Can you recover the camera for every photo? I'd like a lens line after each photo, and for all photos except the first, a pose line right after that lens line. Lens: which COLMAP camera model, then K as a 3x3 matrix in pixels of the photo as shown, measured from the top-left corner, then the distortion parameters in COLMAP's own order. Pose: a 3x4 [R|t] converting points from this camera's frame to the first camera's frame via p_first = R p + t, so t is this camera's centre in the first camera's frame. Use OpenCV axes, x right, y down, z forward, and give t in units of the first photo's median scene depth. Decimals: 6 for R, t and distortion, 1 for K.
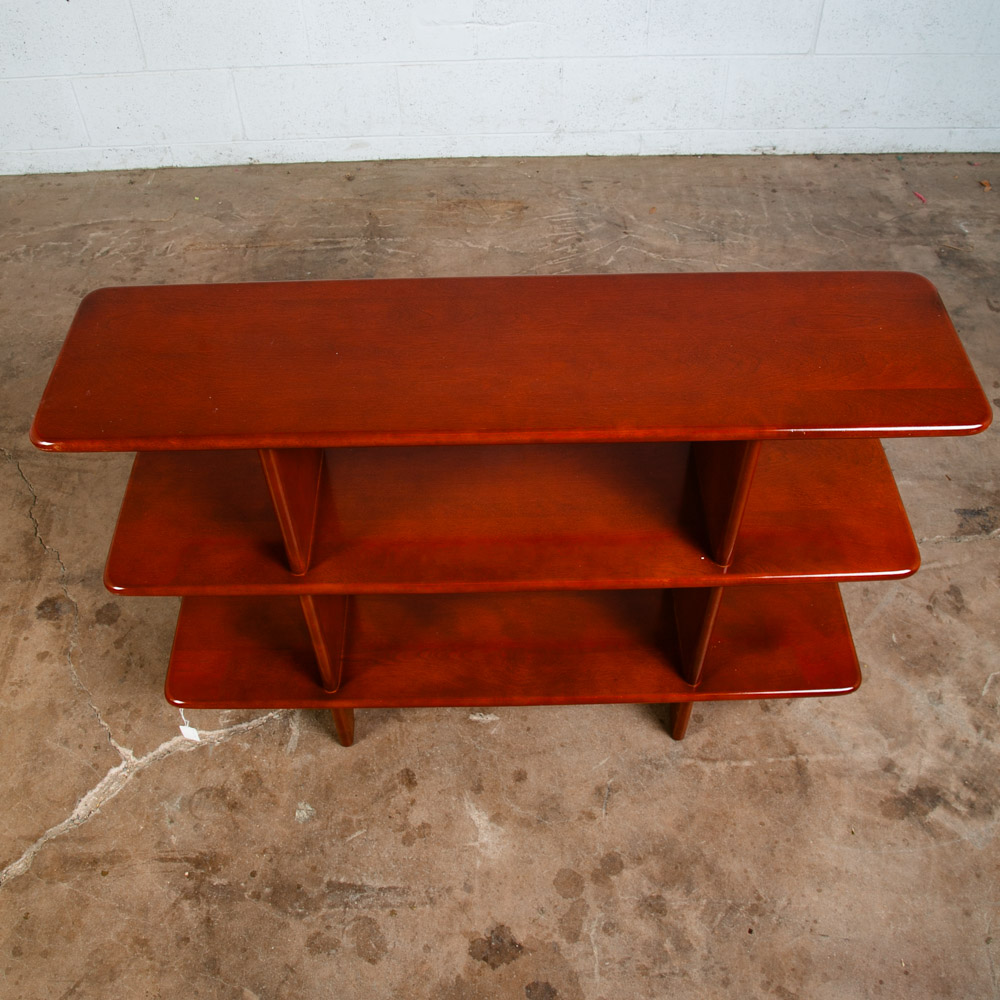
lens RADIAL K [[1049.8, 0, 489.4], [0, 1049.8, 458.7], [0, 0, 1]] dist [-0.096928, 0.000000]
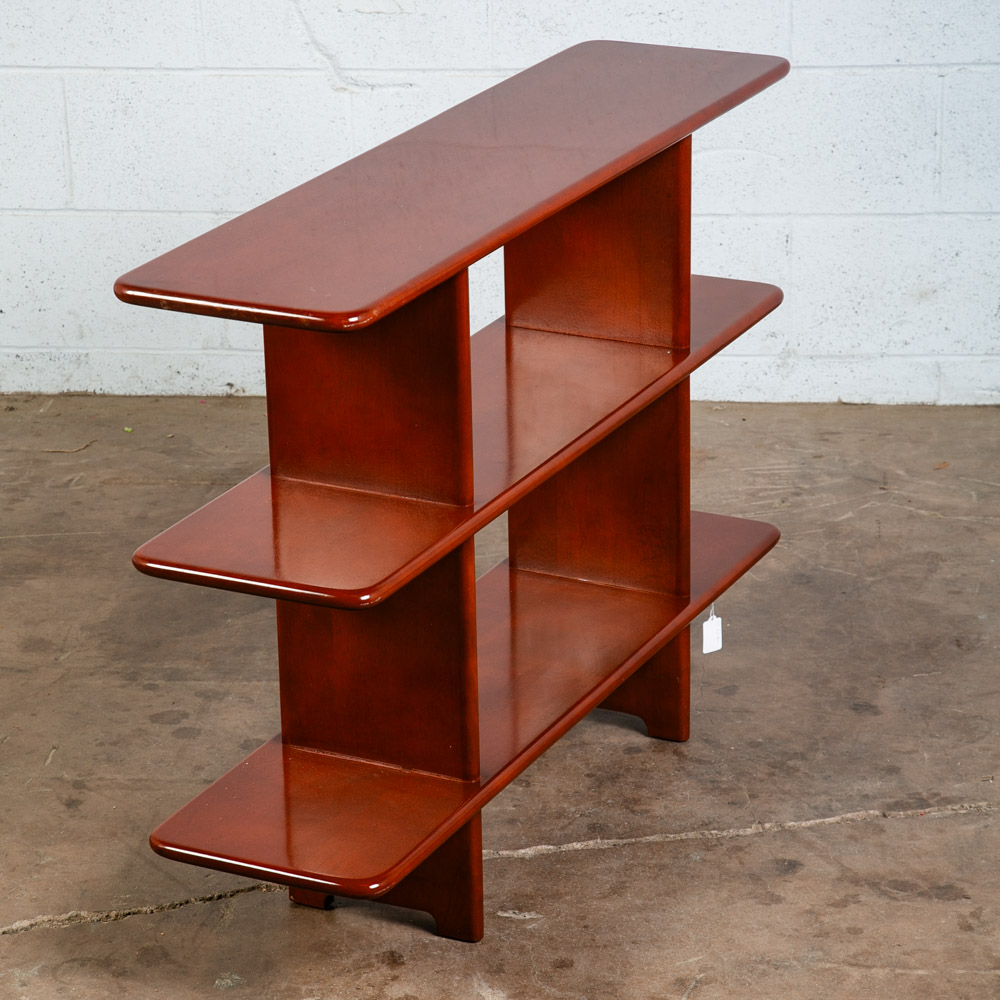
lens RADIAL K [[3577.3, 0, 490.2], [0, 3577.3, 529.3], [0, 0, 1]] dist [0.500120, 0.000000]
pose [[0.991745, 0.039295, -0.122055, 0.238115], [-0.090433, 0.889181, -0.448530, 1.033072], [0.090904, 0.455865, 0.885394, -1.073310]]
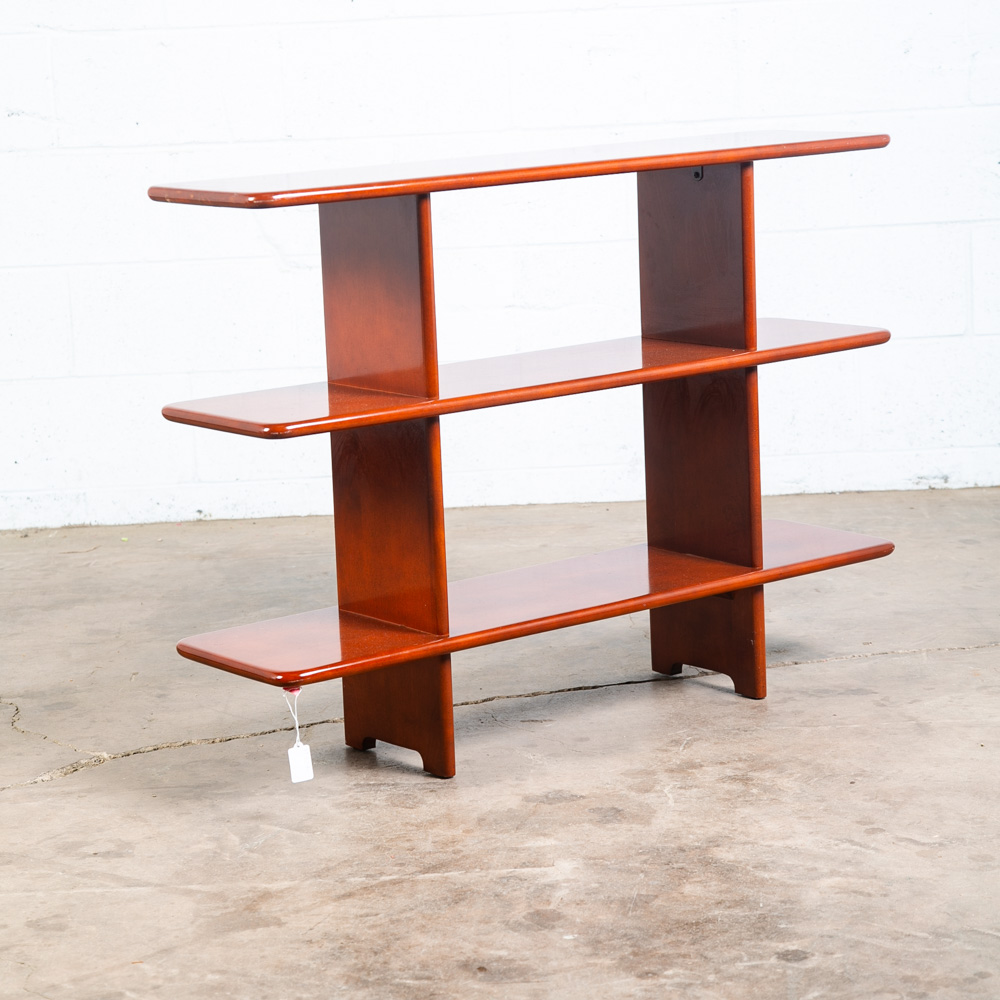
lens RADIAL K [[2945.1, 0, 513.3], [0, 2945.1, 439.1], [0, 0, 1]] dist [0.323307, 0.000000]
pose [[0.999738, -0.021278, -0.008454, -0.000083], [0.011091, 0.773072, -0.634222, 1.557882], [0.020031, 0.633962, 0.773105, -0.949264]]
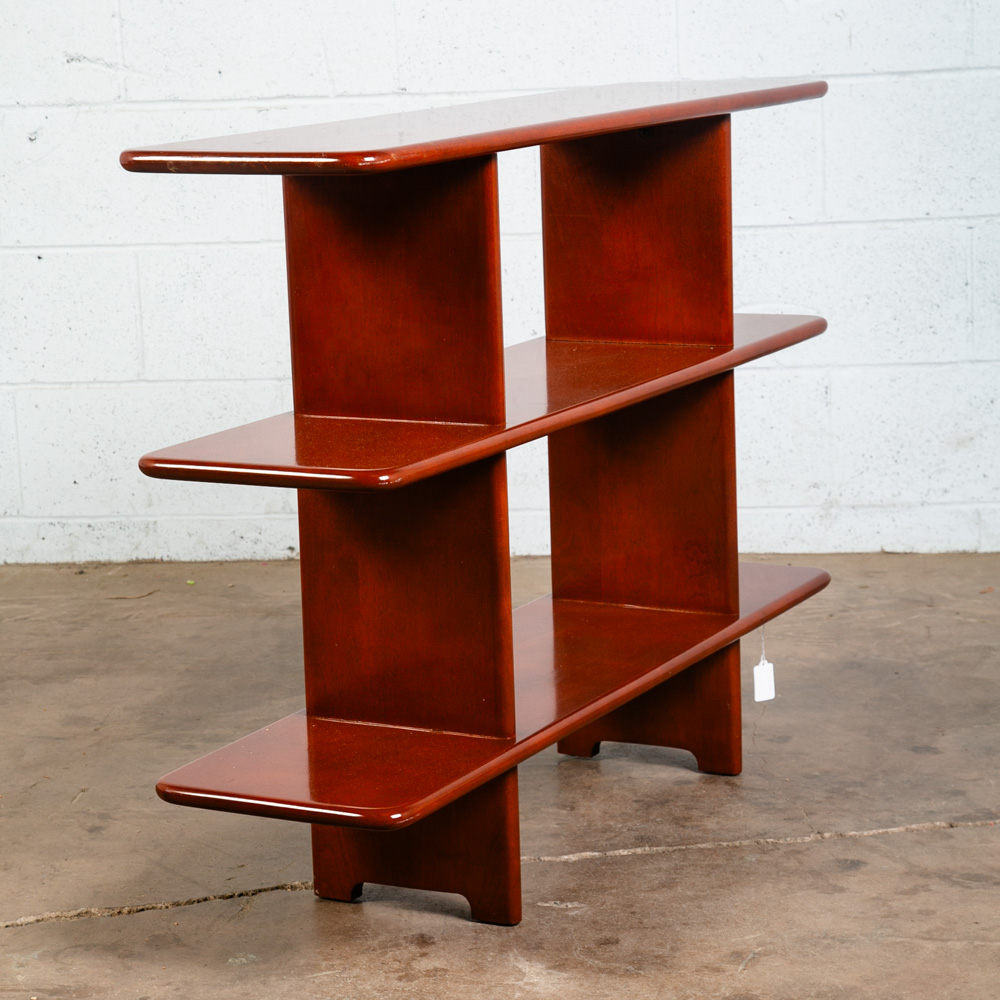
lens RADIAL K [[2945.1, 0, 485.3], [0, 2945.1, 454.3], [0, 0, 1]] dist [0.323307, 0.000000]
pose [[0.987887, 0.006077, -0.155055, 0.212925], [-0.100789, 0.784886, -0.611388, 1.085881], [0.117985, 0.619610, 0.775992, -0.477672]]
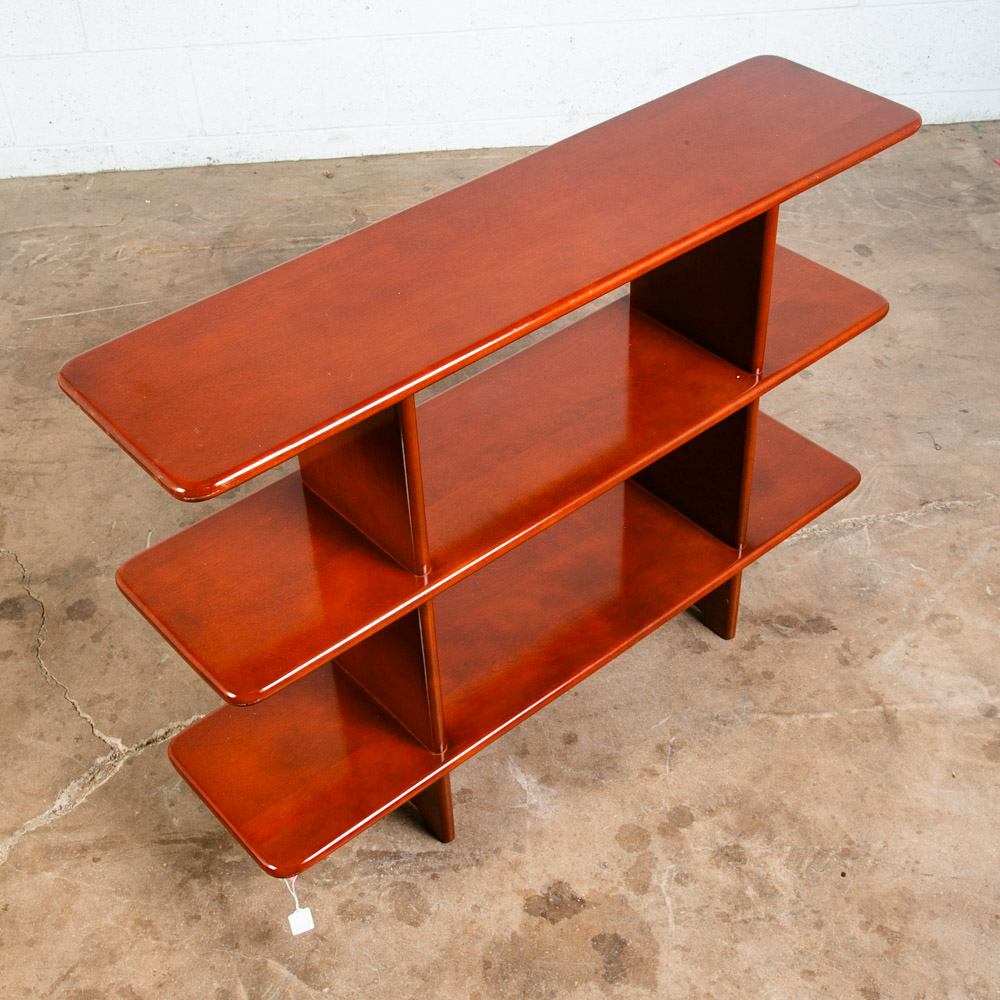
lens RADIAL K [[1468.0, 0, 505.0], [0, 1468.0, 504.7], [0, 0, 1]] dist [-0.028721, 0.000000]
pose [[0.999012, -0.039737, 0.019914, -0.040631], [0.042029, 0.990308, -0.132379, 0.260184], [-0.014461, 0.133085, 0.990999, -0.243999]]
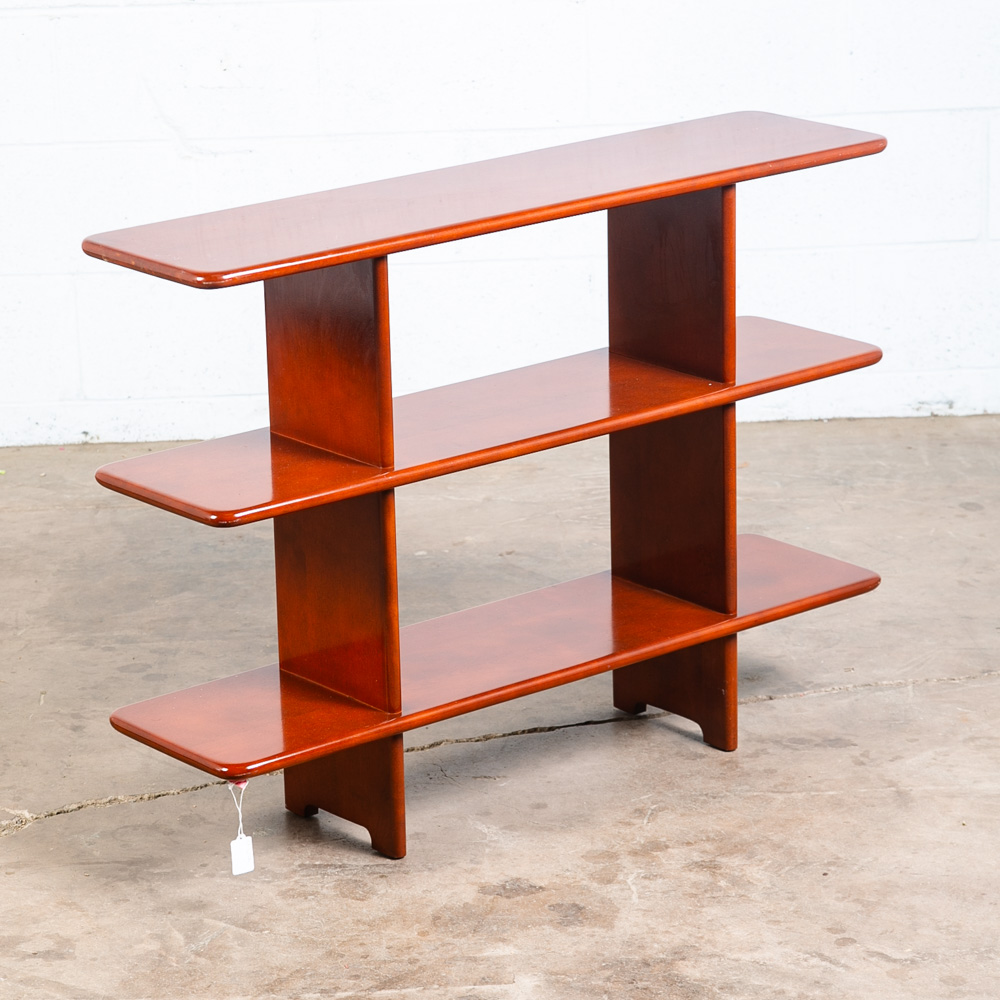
lens RADIAL K [[4041.4, 0, 474.1], [0, 4041.4, 540.4], [0, 0, 1]] dist [0.402861, 0.000000]
pose [[0.999905, -0.010653, 0.008749, -0.041580], [0.013652, 0.853352, -0.521156, 1.647804], [-0.001914, 0.521226, 0.853417, -1.627157]]
